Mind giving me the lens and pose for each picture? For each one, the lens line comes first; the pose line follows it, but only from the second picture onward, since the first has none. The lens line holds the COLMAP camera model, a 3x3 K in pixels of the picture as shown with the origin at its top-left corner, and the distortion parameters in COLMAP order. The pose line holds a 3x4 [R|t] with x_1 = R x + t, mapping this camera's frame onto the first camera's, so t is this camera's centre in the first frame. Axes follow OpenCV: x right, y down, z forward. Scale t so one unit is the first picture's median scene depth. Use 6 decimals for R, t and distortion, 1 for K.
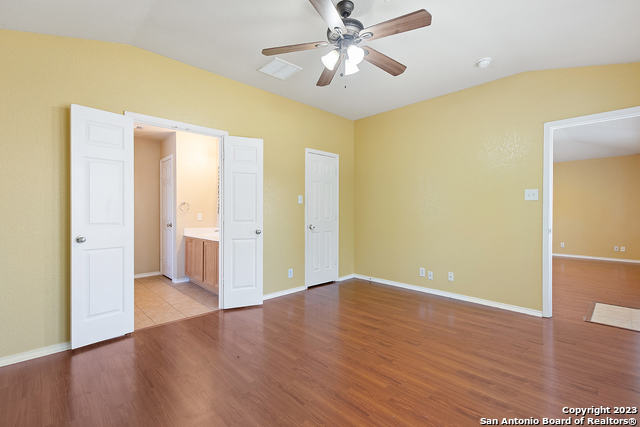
lens RADIAL K [[287.6, 0, 331.6], [0, 287.6, 213.3], [0, 0, 1]] dist [0.017450, 0.000241]
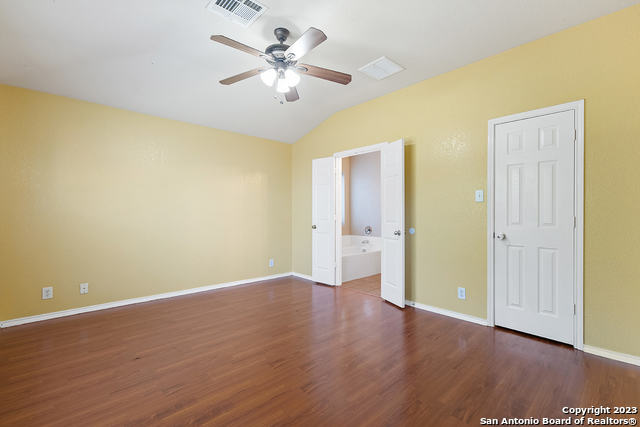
lens RADIAL K [[287.6, 0, 320.5], [0, 287.6, 213.7], [0, 0, 1]] dist [0.017450, 0.000241]
pose [[-0.028697, 0.008174, -0.999555, 0.671733], [-0.004639, 0.999955, 0.008311, -0.008006], [0.999577, 0.004876, -0.028657, 0.677768]]
